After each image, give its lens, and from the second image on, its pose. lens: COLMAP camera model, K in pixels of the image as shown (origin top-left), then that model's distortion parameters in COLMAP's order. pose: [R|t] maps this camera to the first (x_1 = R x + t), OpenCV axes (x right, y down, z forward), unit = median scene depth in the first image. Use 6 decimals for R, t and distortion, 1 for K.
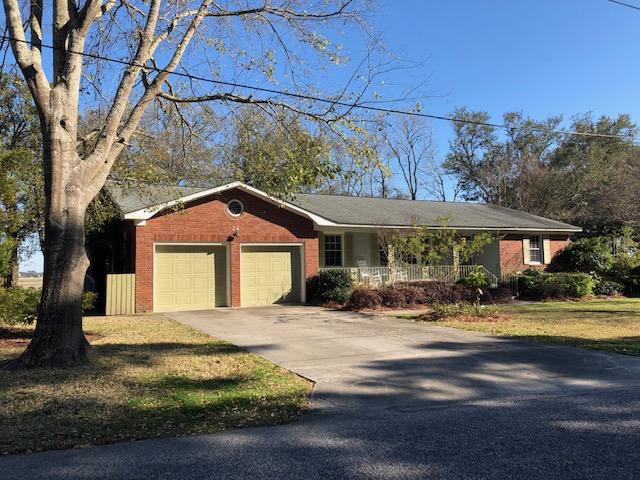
lens RADIAL K [[508.8, 0, 320.1], [0, 508.8, 240.7], [0, 0, 1]] dist [0.013662, 0.004655]
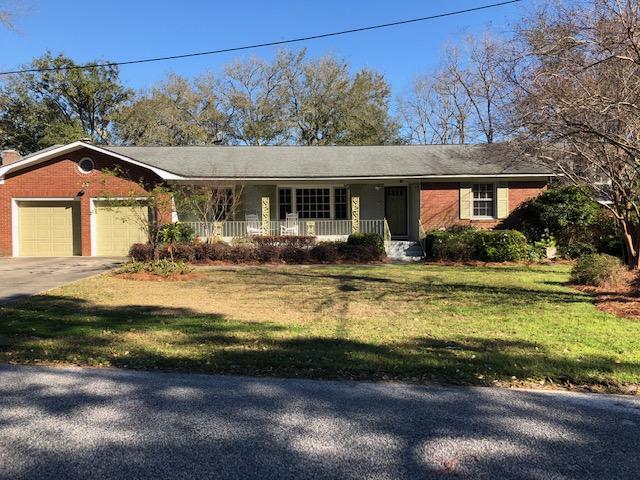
lens RADIAL K [[508.8, 0, 320.0], [0, 508.8, 239.4], [0, 0, 1]] dist [0.013662, 0.004655]
pose [[0.893412, 0.022620, -0.448668, 0.612729], [0.016253, 0.996450, 0.082600, 0.008489], [0.448944, -0.081088, 0.889873, 0.189535]]
